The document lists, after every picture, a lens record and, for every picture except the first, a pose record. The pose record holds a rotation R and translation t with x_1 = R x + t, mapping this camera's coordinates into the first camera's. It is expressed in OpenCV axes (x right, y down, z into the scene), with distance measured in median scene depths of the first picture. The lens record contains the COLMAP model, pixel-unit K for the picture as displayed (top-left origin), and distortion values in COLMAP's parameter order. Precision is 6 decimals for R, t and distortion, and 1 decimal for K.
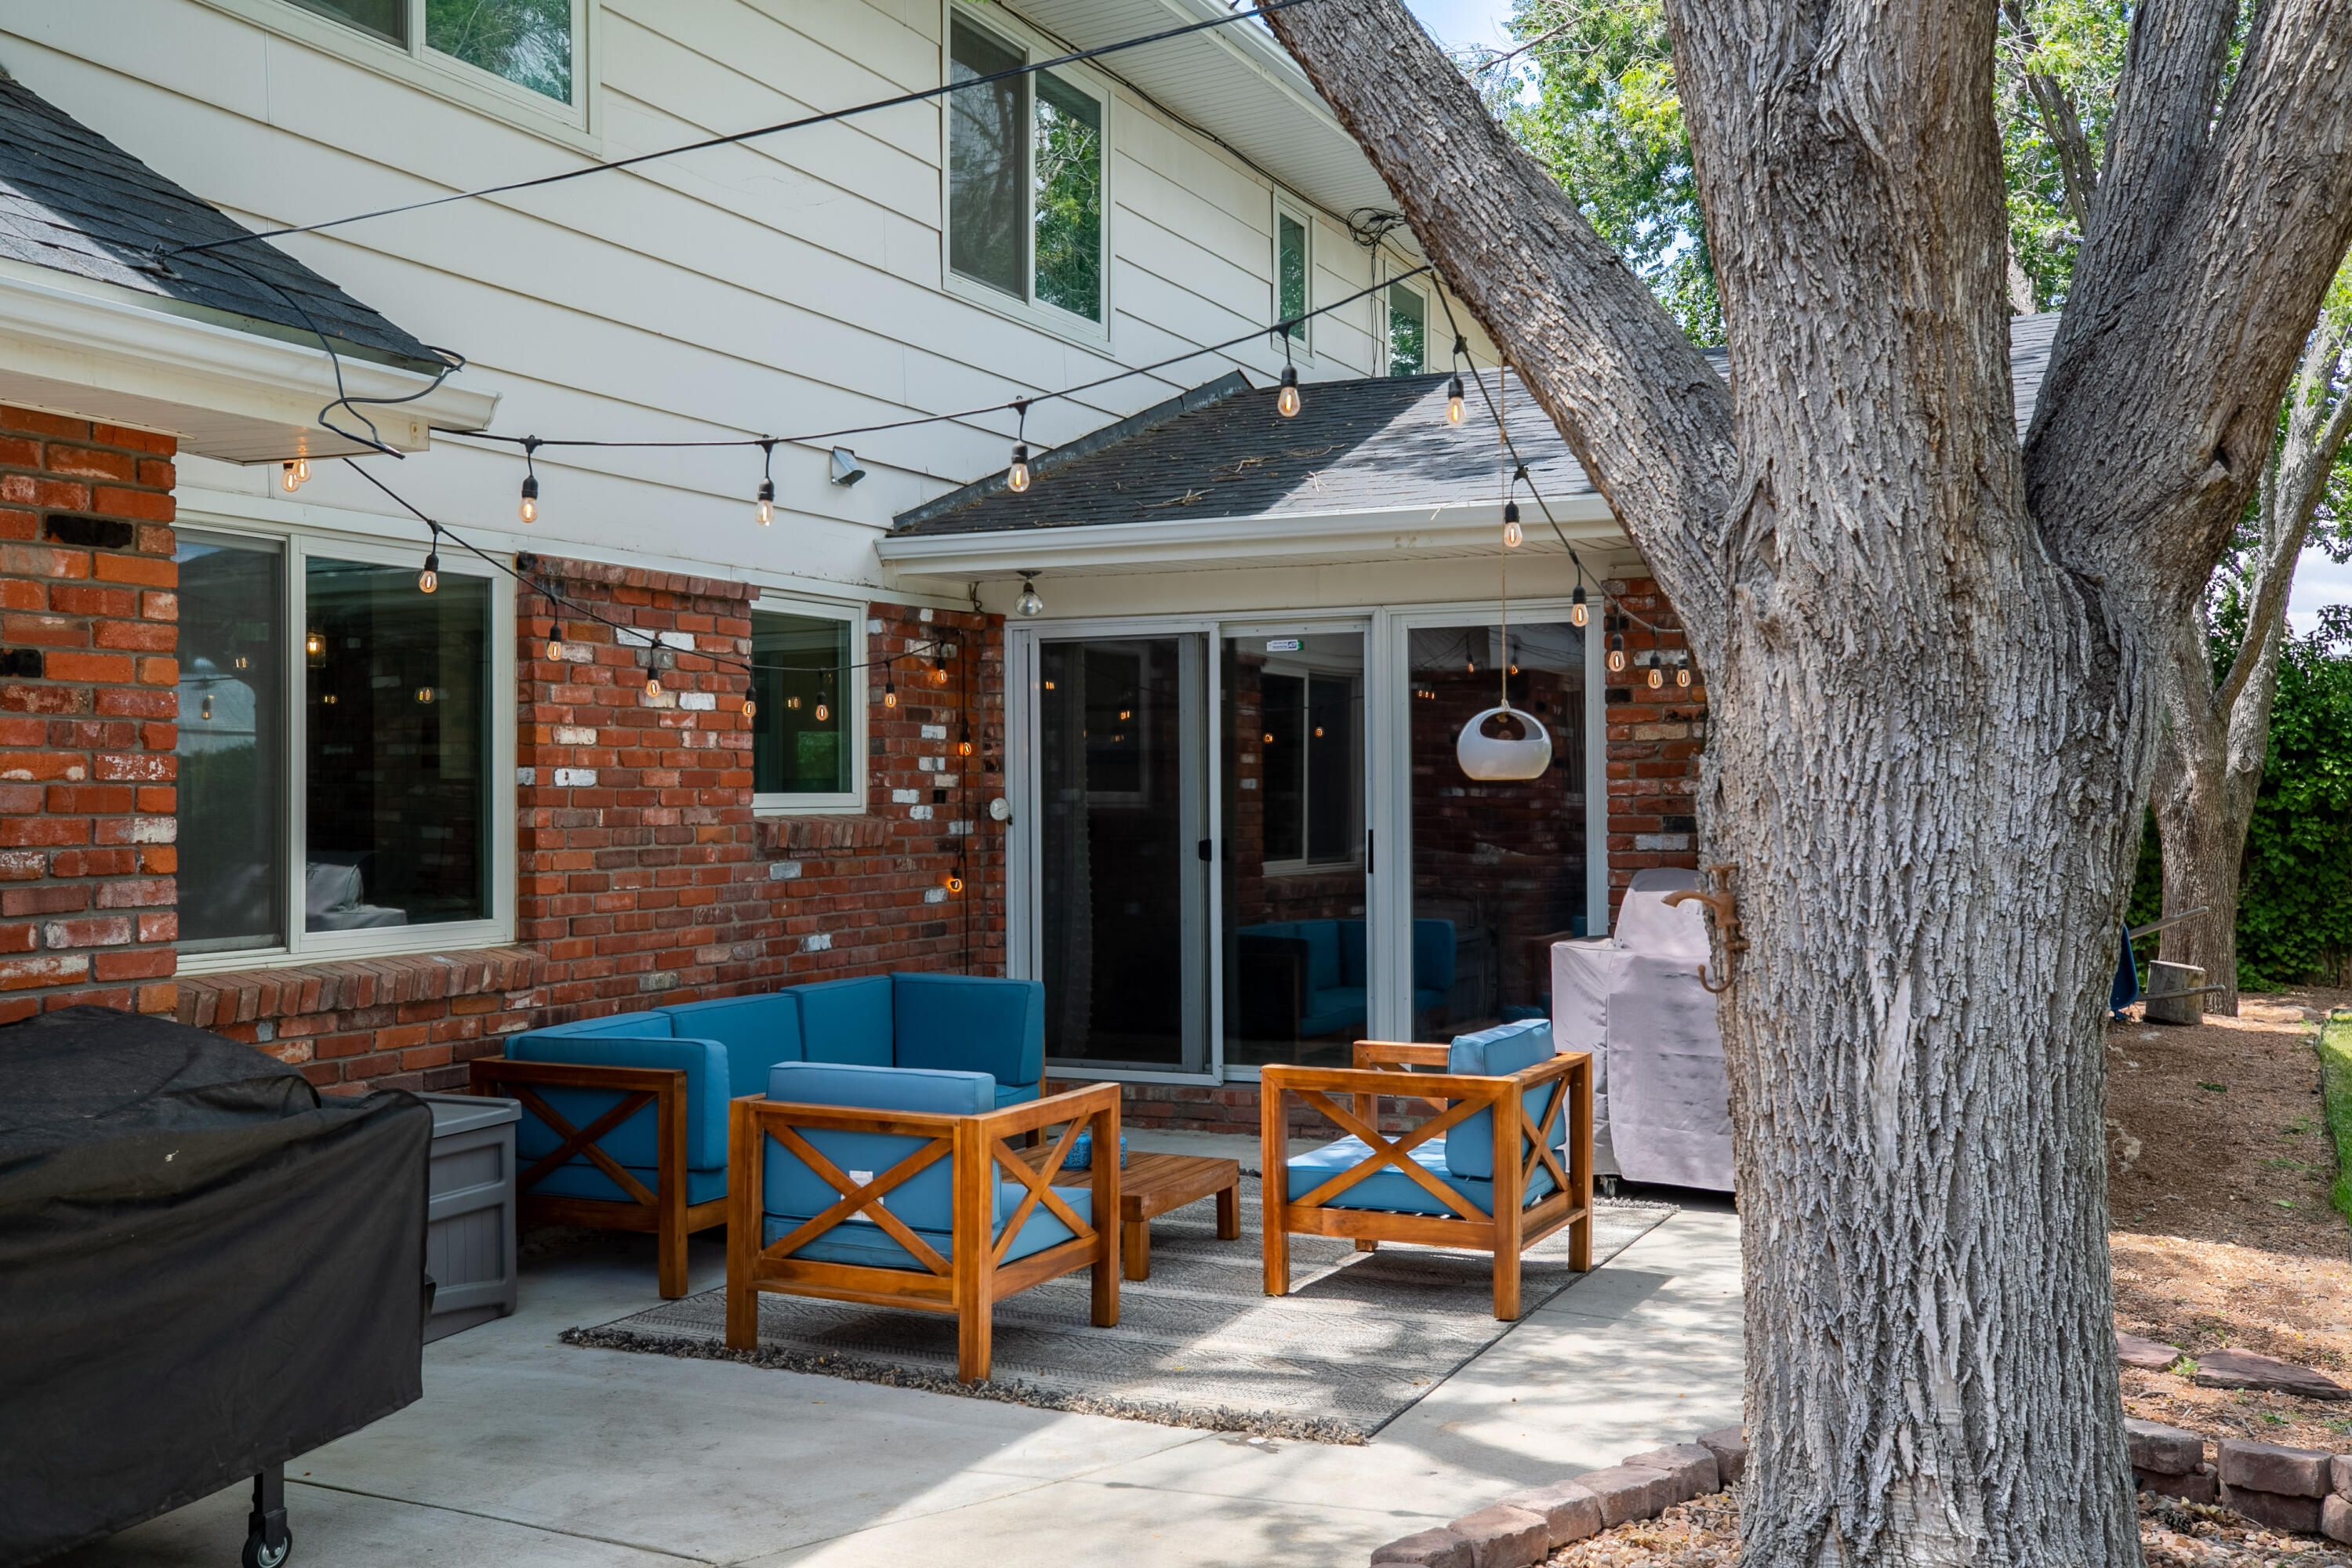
lens RADIAL K [[2224.7, 0, 1177.2], [0, 2224.7, 787.4], [0, 0, 1]] dist [0.041919, 0.000000]
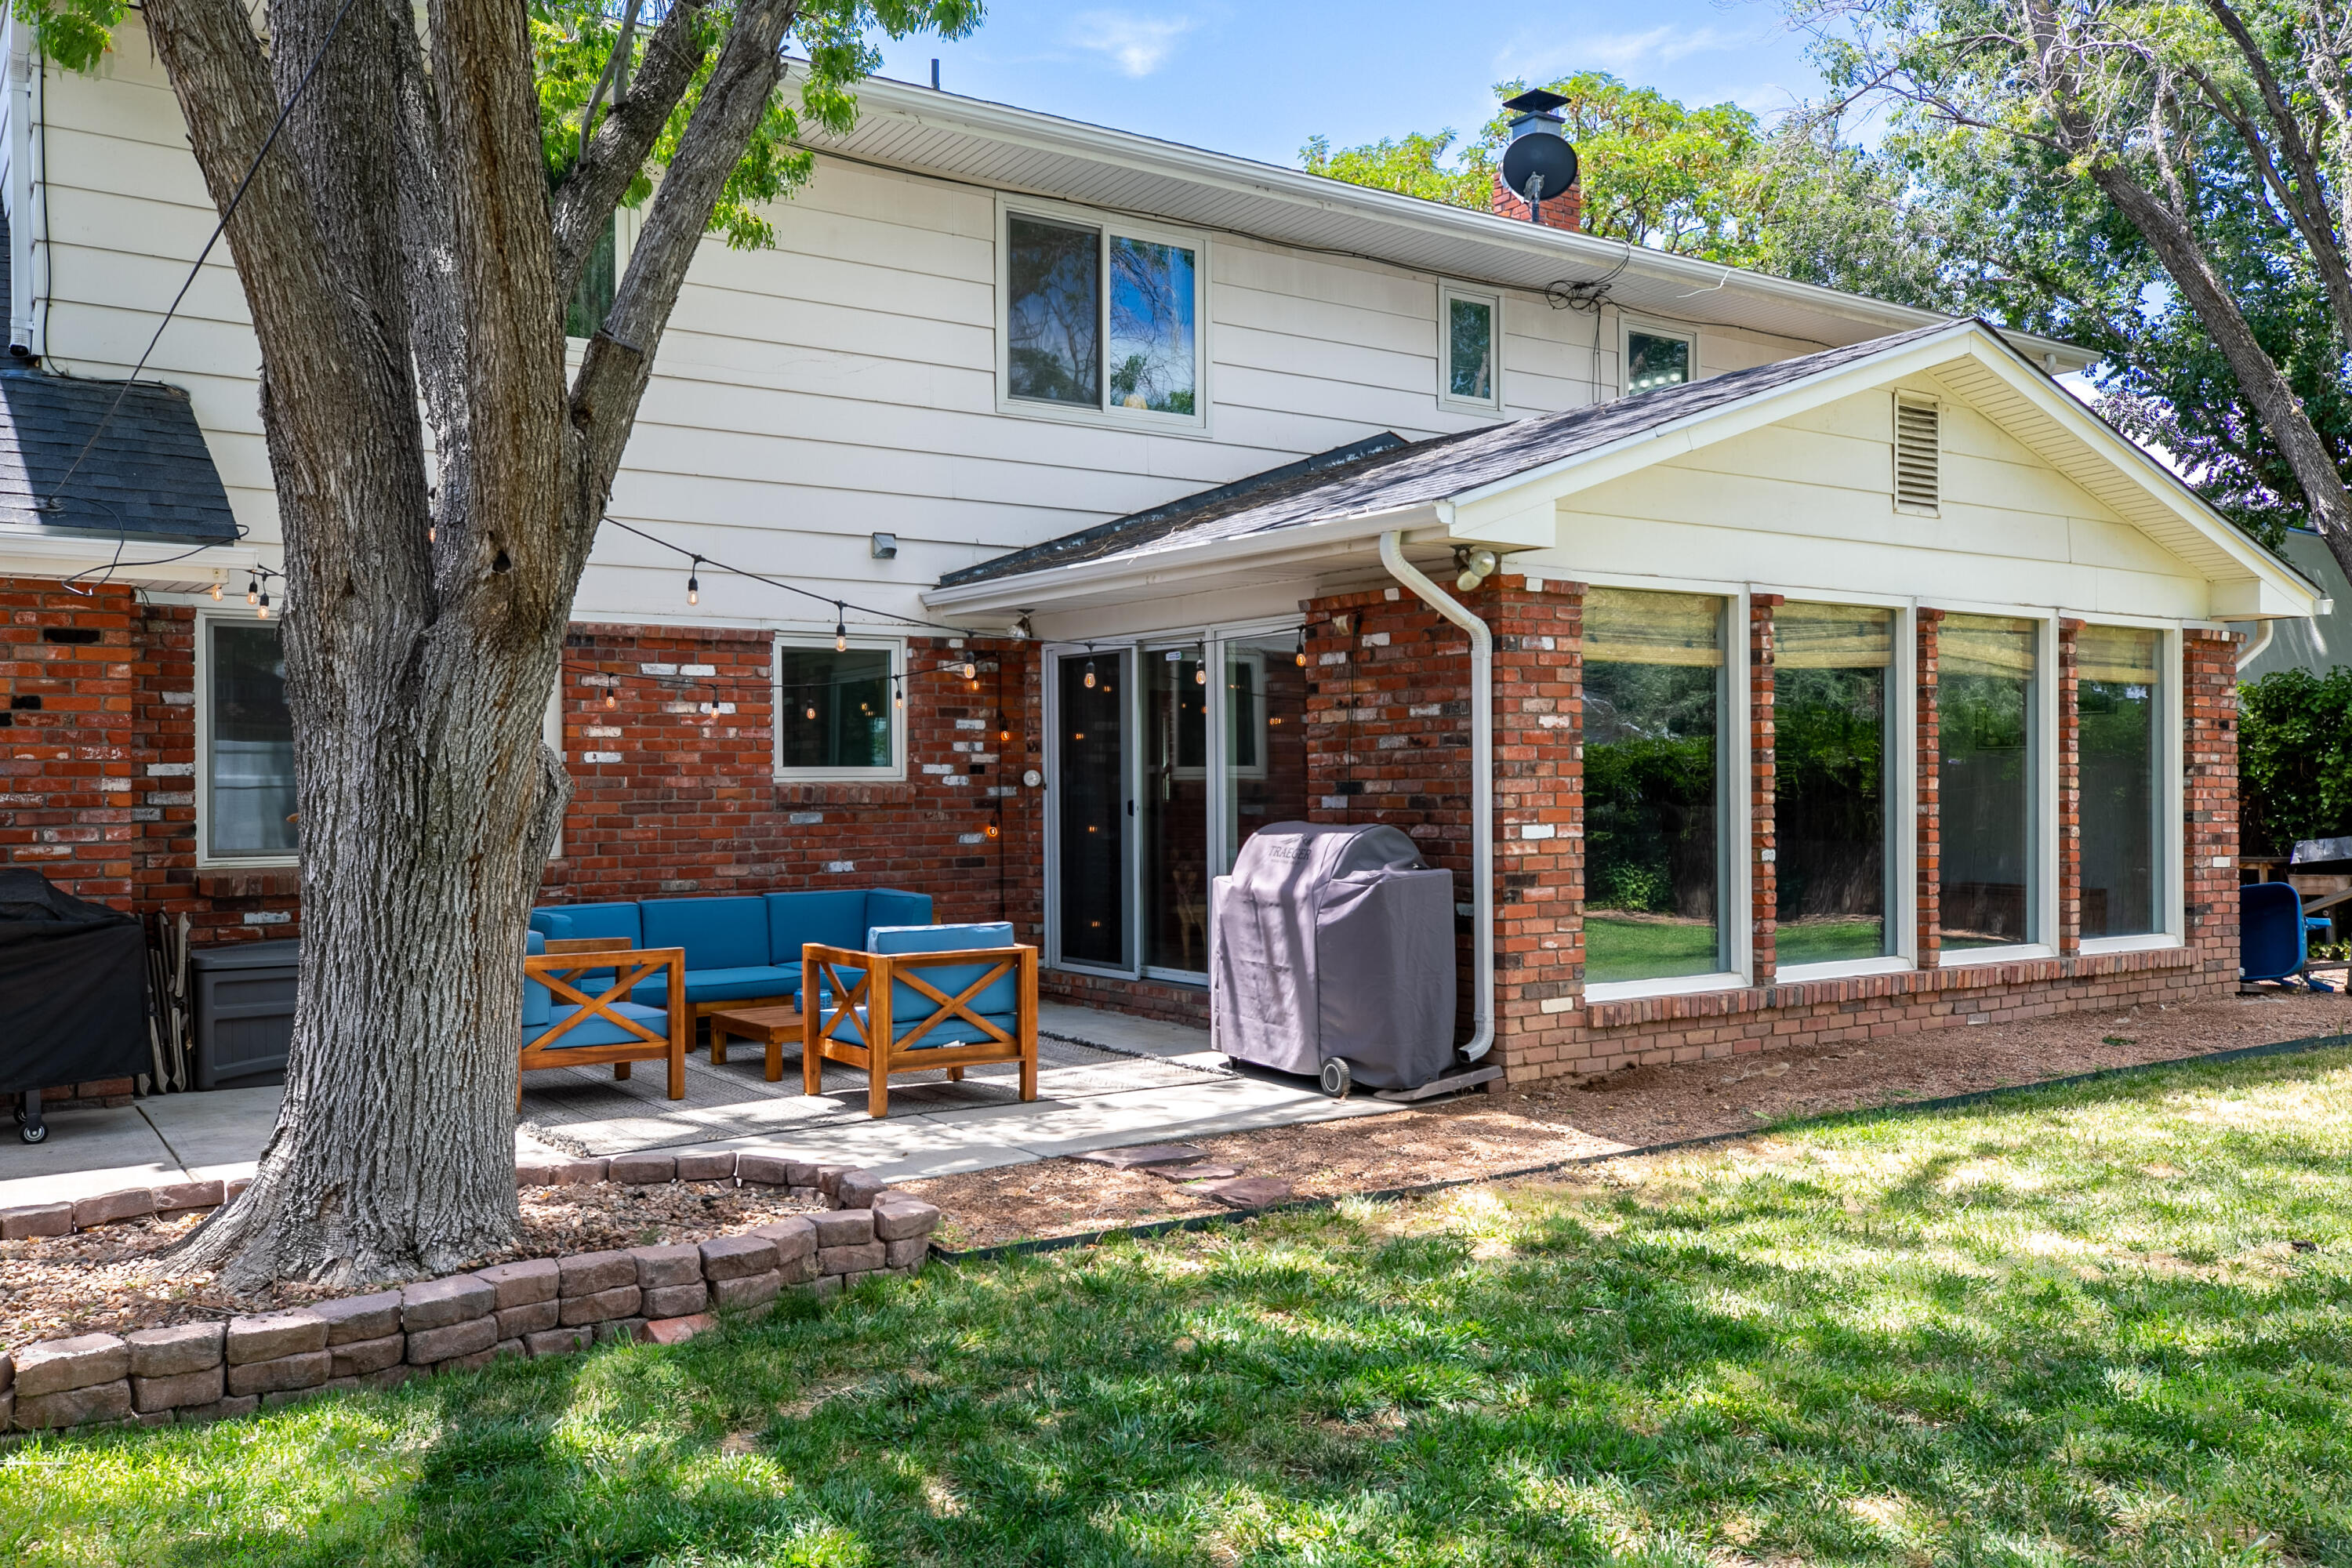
lens RADIAL K [[1916.0, 0, 1175.0], [0, 1916.0, 778.6], [0, 0, 1]] dist [0.018834, 0.012156]
pose [[0.866253, -0.001714, -0.499603, 0.704358], [0.004284, 0.999983, 0.003997, 0.006446], [0.499587, -0.005602, 0.866245, -0.003834]]
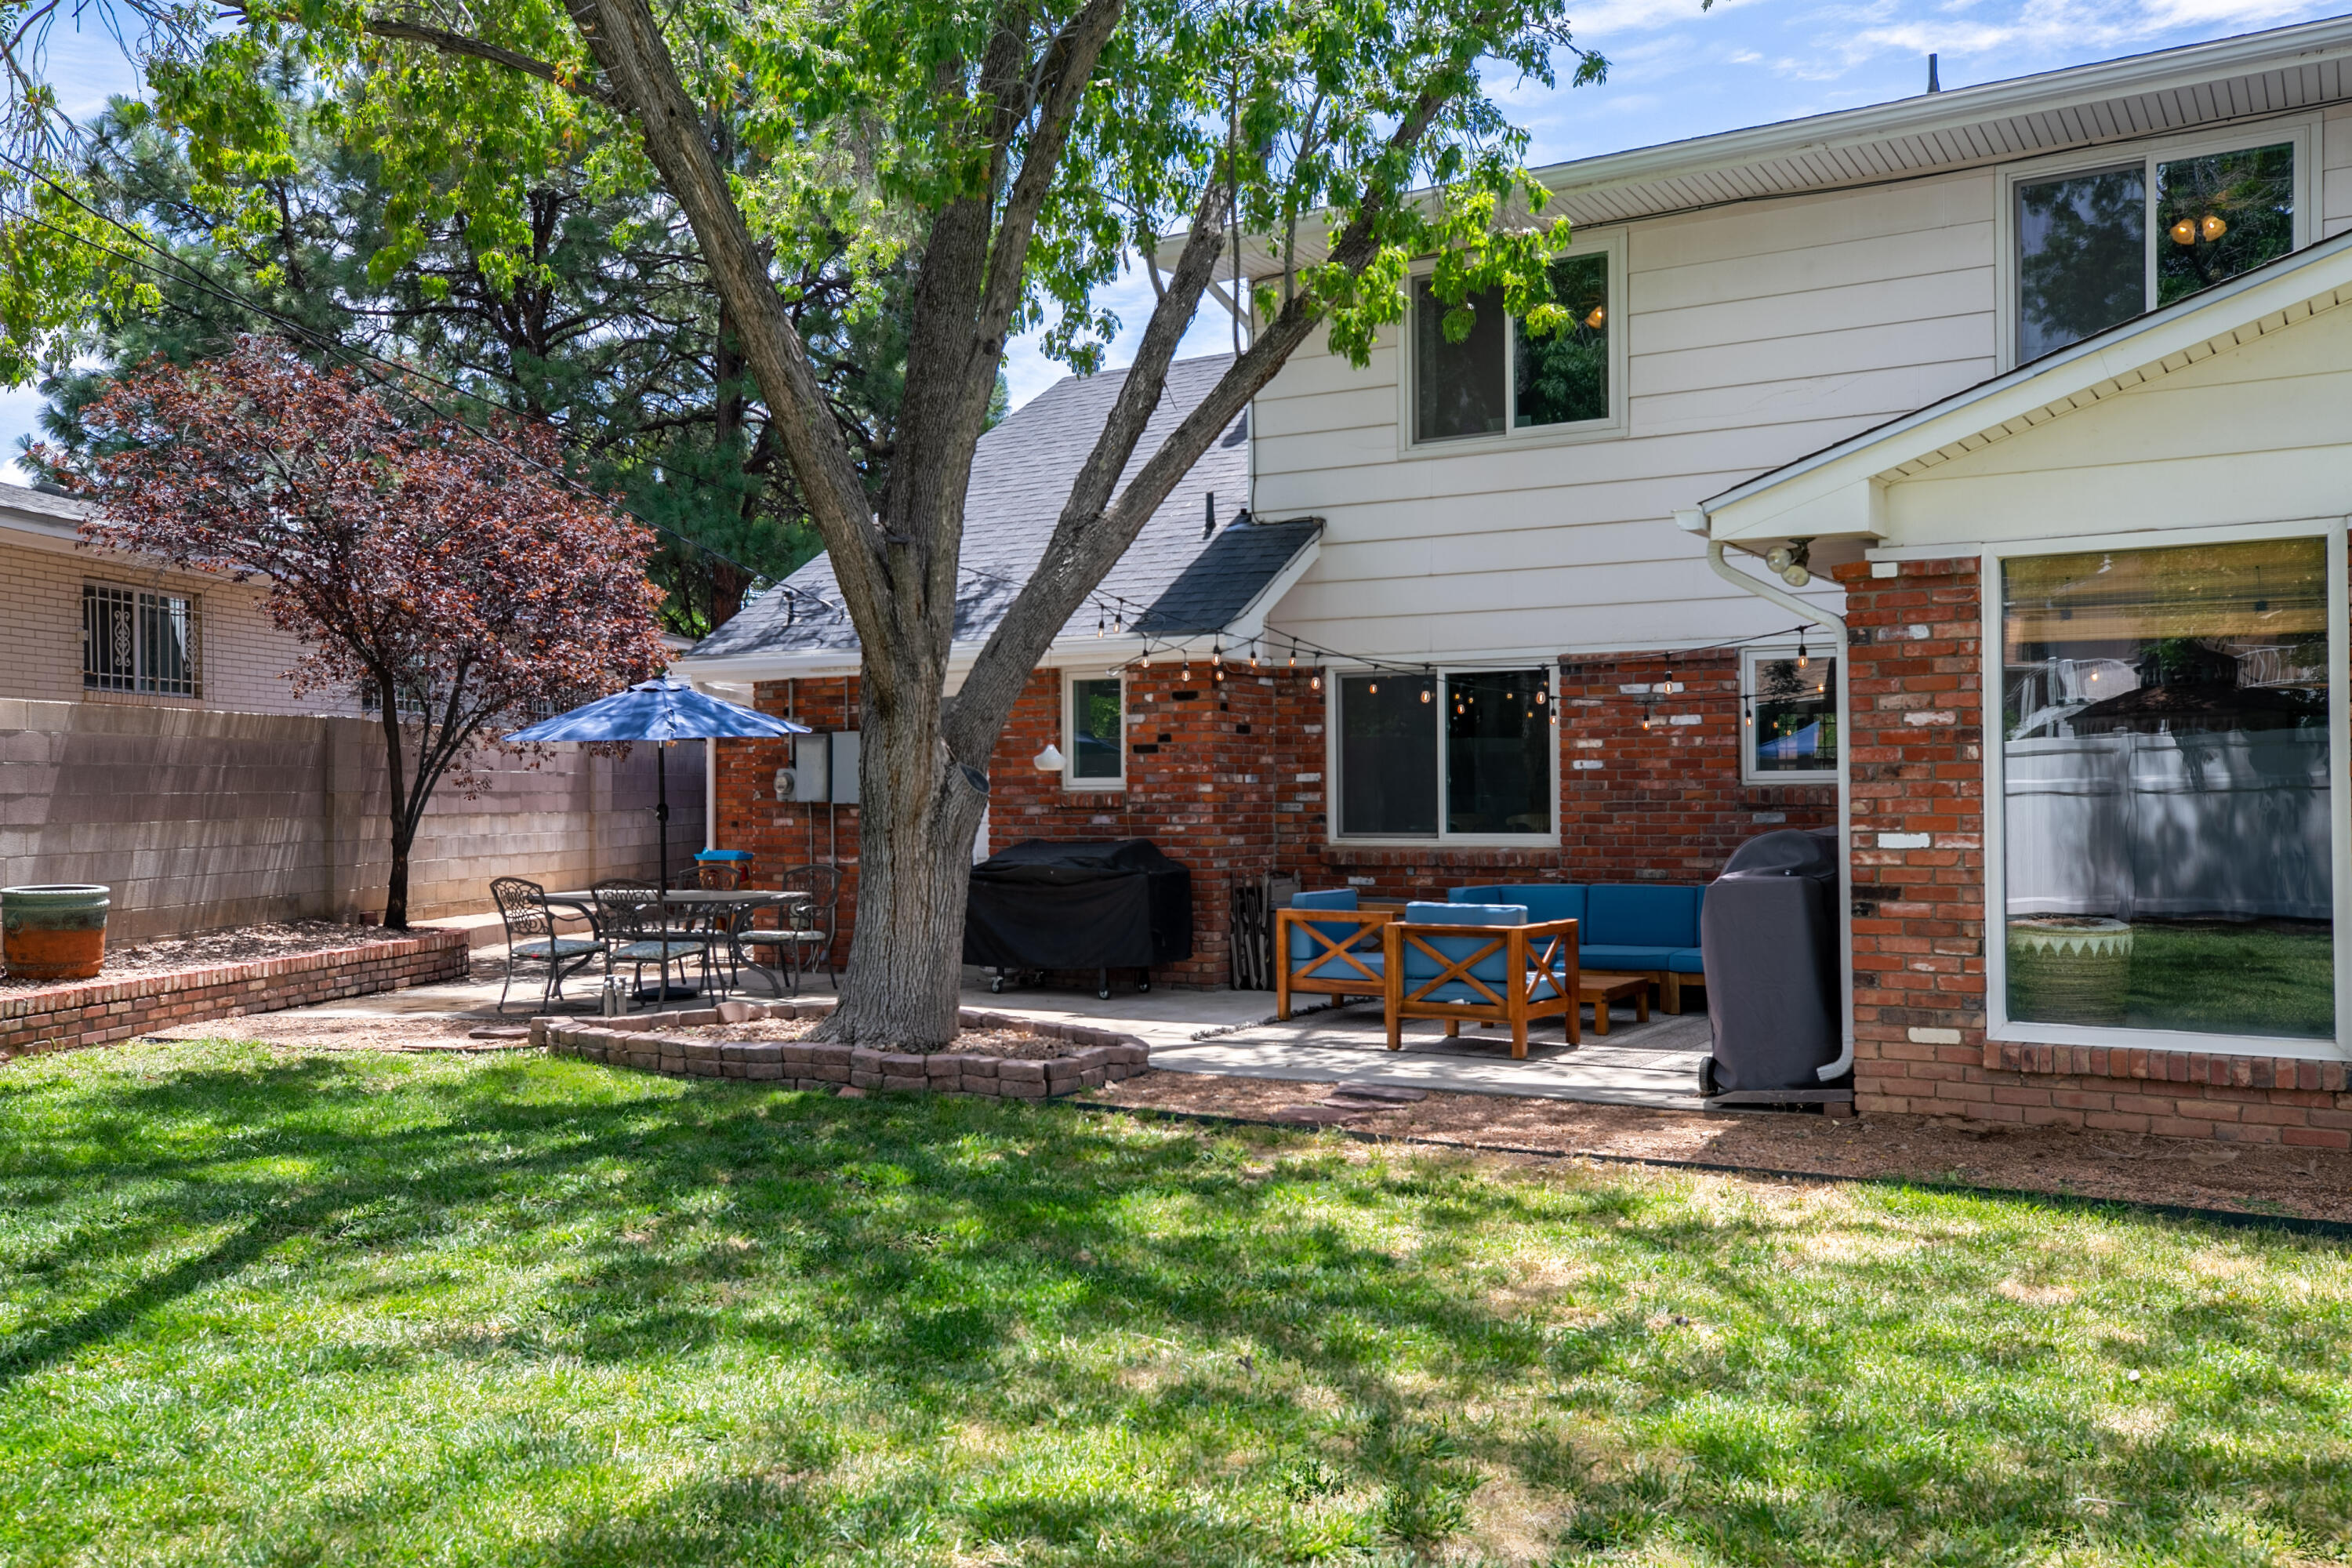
lens RADIAL K [[2019.3, 0, 1177.9], [0, 2019.3, 783.6], [0, 0, 1]] dist [0.031620, 0.000120]
pose [[-0.104389, -0.000163, -0.994537, 1.375259], [0.010906, 0.999940, -0.001309, 0.009529], [0.994477, -0.010983, -0.104381, 0.735298]]
